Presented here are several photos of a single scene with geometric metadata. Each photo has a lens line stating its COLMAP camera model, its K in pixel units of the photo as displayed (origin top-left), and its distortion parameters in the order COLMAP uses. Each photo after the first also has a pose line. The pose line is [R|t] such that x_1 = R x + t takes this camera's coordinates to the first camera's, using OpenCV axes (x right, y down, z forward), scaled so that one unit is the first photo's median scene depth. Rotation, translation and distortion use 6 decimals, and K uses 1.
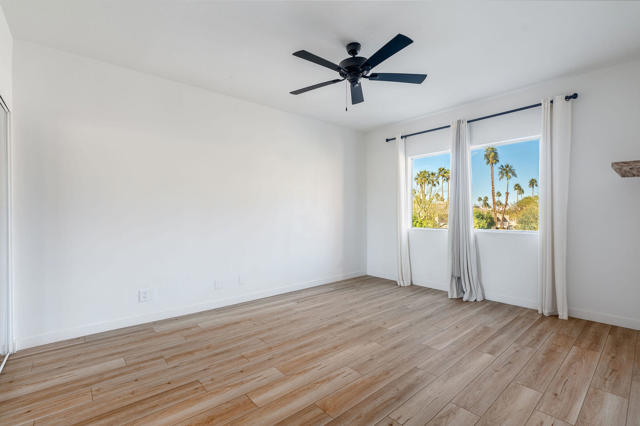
lens RADIAL K [[287.4, 0, 320.0], [0, 287.4, 213.0], [0, 0, 1]] dist [-0.001762, 0.000142]
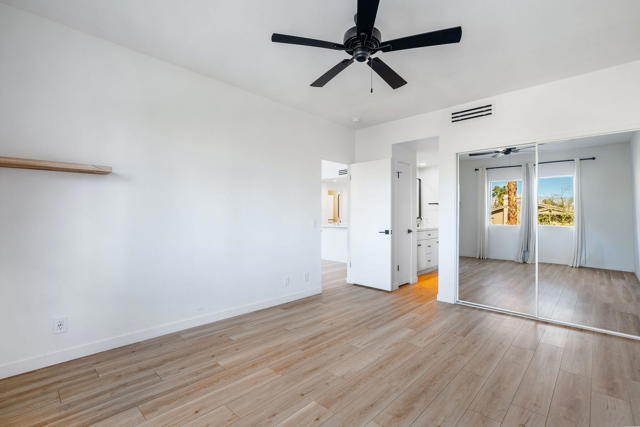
lens RADIAL K [[294.1, 0, 315.0], [0, 294.1, 213.3], [0, 0, 1]] dist [-0.000262, 0.000074]
pose [[-0.995845, -0.003009, -0.091012, 0.330615], [-0.002408, 0.999975, -0.006706, -0.003043], [0.091029, -0.006459, -0.995827, 1.824877]]
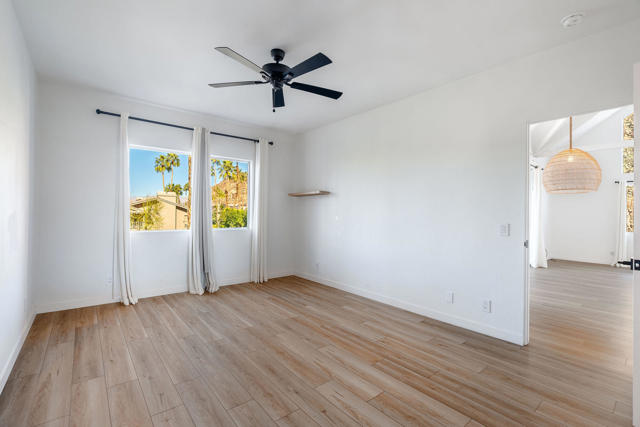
lens RADIAL K [[287.4, 0, 320.0], [0, 287.4, 213.5], [0, 0, 1]] dist [-0.001762, 0.000142]
pose [[0.021946, 0.006239, 0.999740, -0.890883], [-0.013435, 0.999892, -0.005945, -0.002110], [-0.999669, -0.013301, 0.022027, 0.820220]]
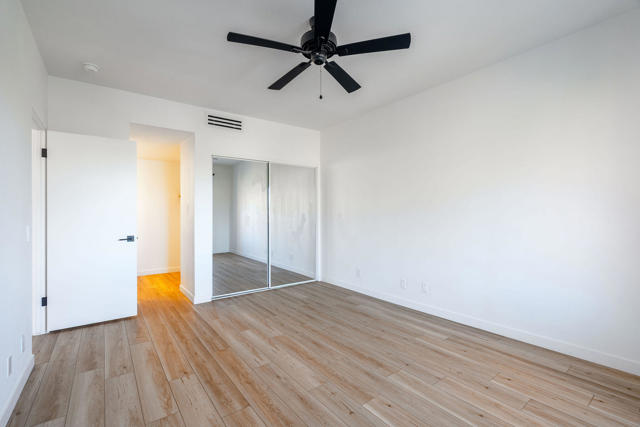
lens RADIAL K [[287.4, 0, 320.0], [0, 287.4, 213.5], [0, 0, 1]] dist [-0.001762, 0.000142]
pose [[-0.061425, 0.000904, -0.998111, 0.956484], [0.009106, 0.999958, 0.000345, -0.008814], [0.998070, -0.009068, -0.061431, 1.053503]]
